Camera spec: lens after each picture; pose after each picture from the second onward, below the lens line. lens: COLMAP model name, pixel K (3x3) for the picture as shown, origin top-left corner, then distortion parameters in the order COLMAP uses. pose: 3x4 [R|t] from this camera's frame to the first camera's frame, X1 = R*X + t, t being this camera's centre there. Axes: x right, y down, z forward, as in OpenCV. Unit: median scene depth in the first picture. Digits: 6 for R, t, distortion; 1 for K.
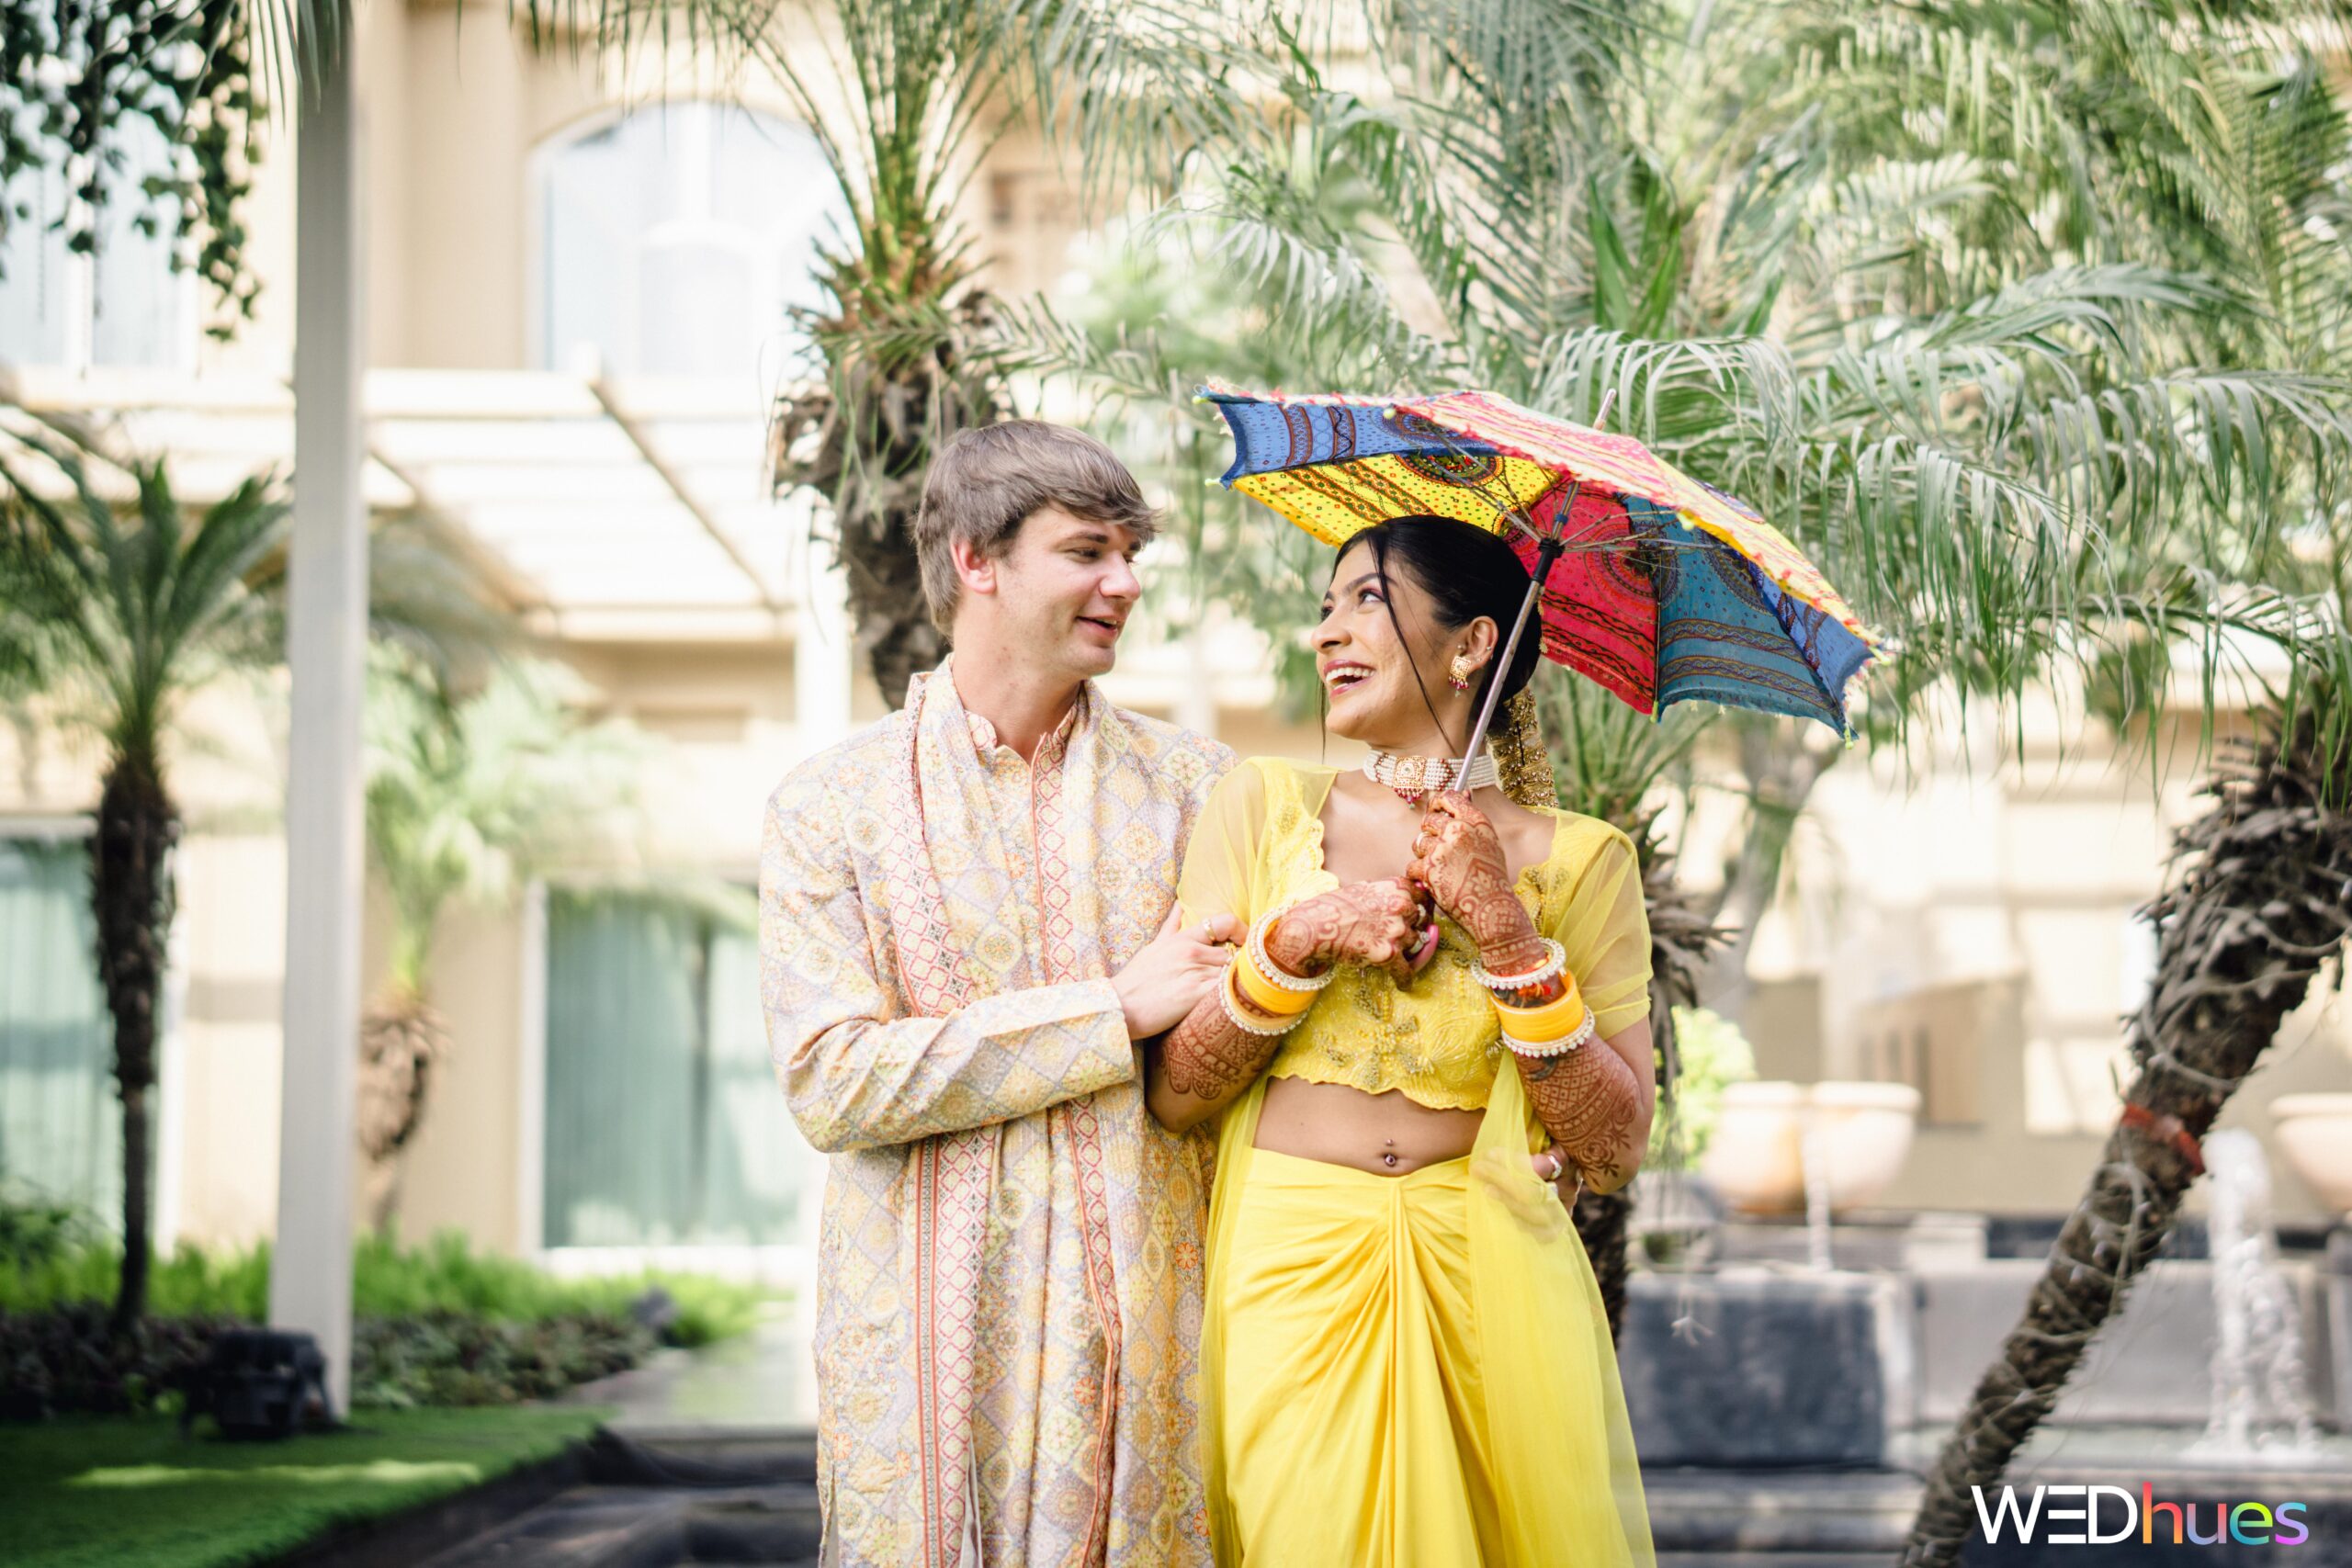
lens RADIAL K [[3381.3, 0, 1327.5], [0, 3381.3, 874.5], [0, 0, 1]] dist [0.233492, -0.018475]
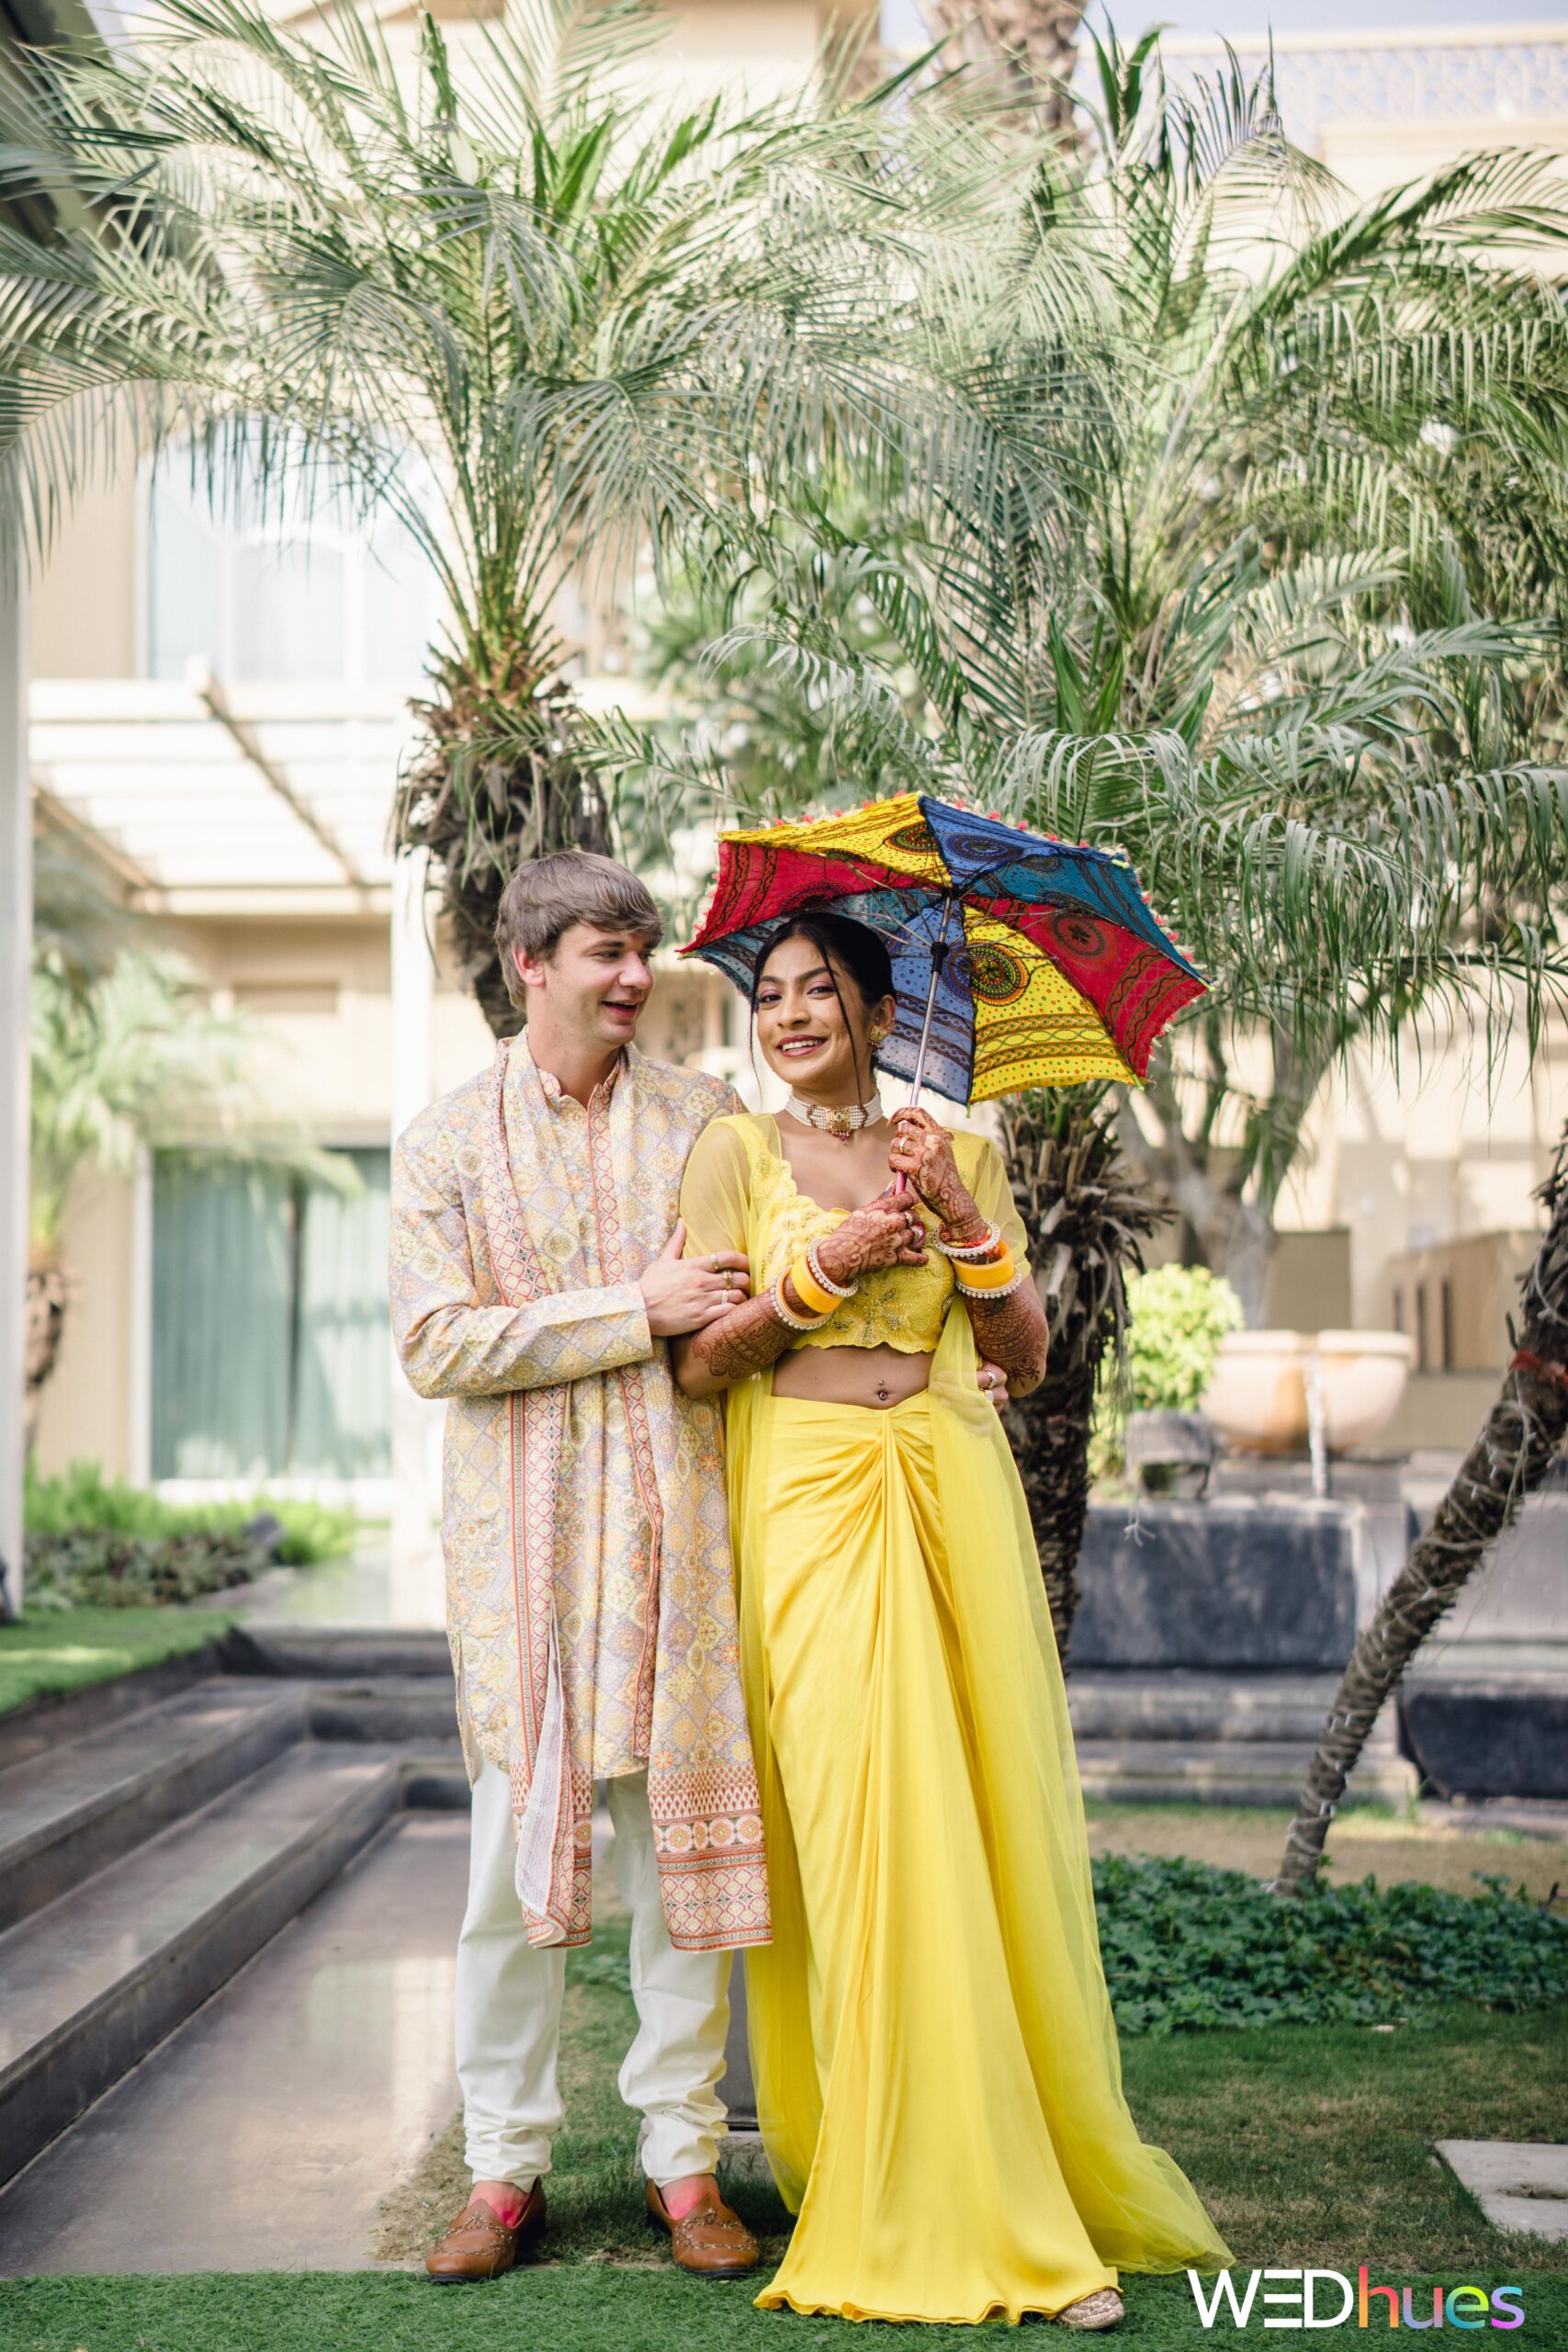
lens RADIAL K [[3378.4, 0, 784.0], [0, 3378.4, 1176.0], [0, 0, 1]] dist [0.217803, 0.035895]
pose [[0.999476, 0.001245, -0.032351, 0.010082], [-0.000723, 0.999870, 0.016136, -0.008998], [0.032367, -0.016104, 0.999346, -0.132984]]
